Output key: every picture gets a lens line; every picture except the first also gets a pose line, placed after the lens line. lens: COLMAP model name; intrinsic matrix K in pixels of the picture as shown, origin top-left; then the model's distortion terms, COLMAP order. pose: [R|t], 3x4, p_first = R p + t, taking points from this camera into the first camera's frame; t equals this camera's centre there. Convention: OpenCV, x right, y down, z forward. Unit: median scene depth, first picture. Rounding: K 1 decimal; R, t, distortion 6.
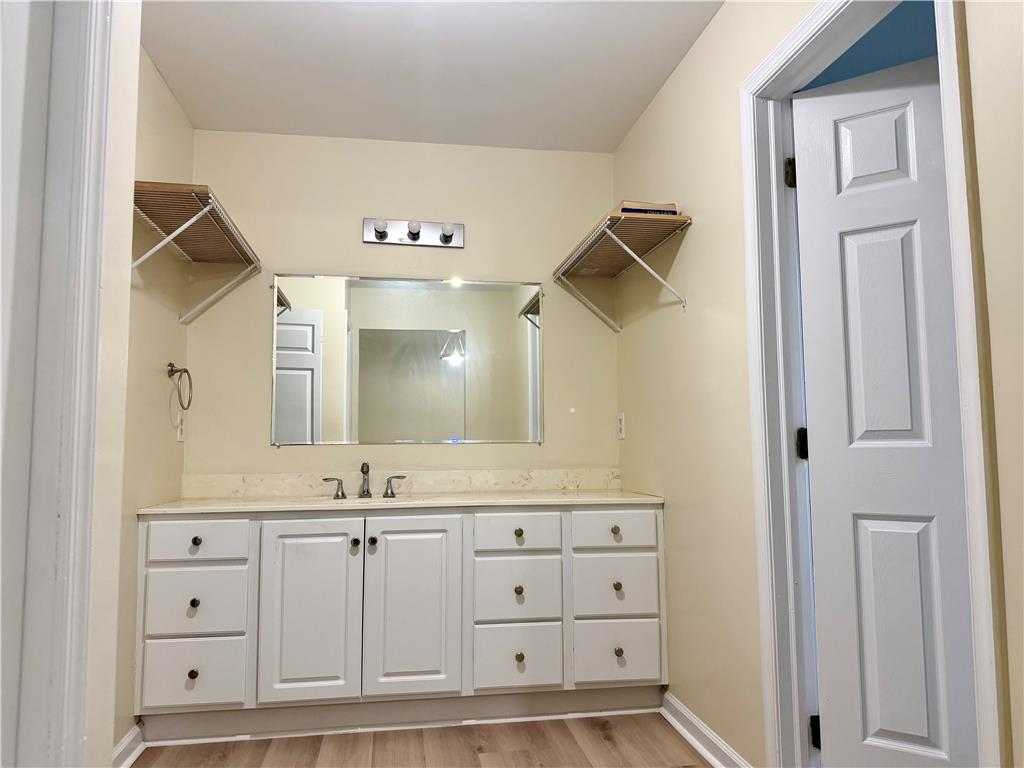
lens RADIAL K [[719.8, 0, 508.1], [0, 719.8, 387.1], [0, 0, 1]] dist [0.017154, -0.026684]
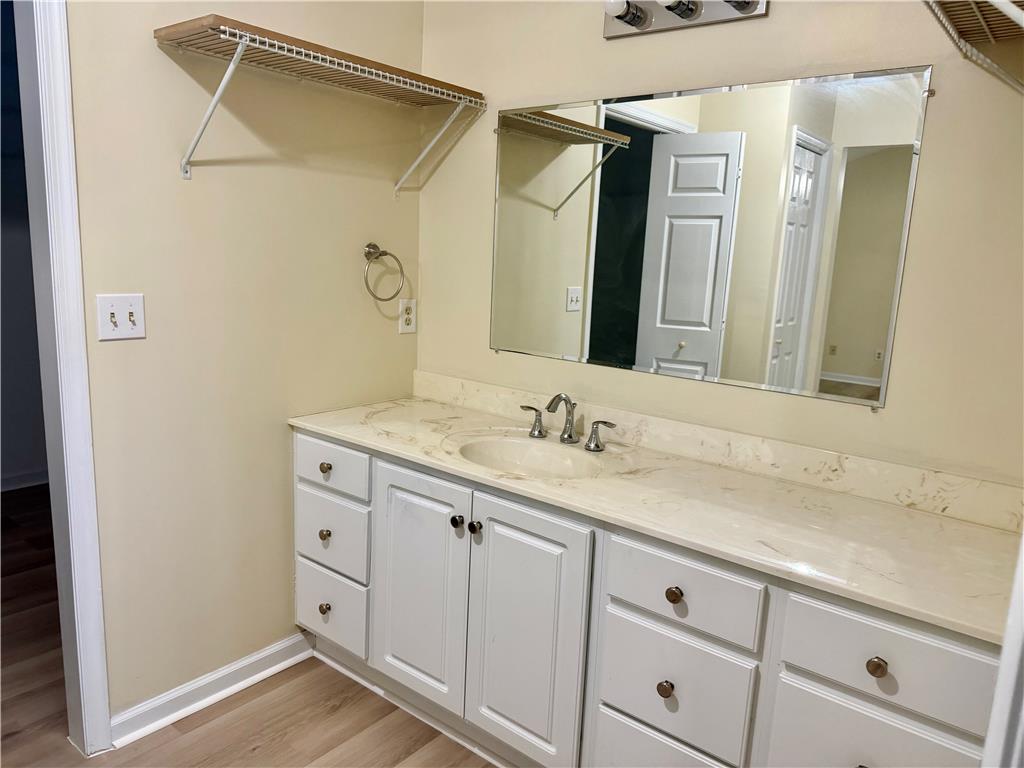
lens RADIAL K [[719.8, 0, 510.3], [0, 719.8, 382.5], [0, 0, 1]] dist [0.017154, -0.026684]
pose [[0.638880, 0.170022, -0.750284, 0.282218], [0.026906, 0.969737, 0.242663, -0.072946], [0.768836, -0.175220, 0.614971, 0.559178]]
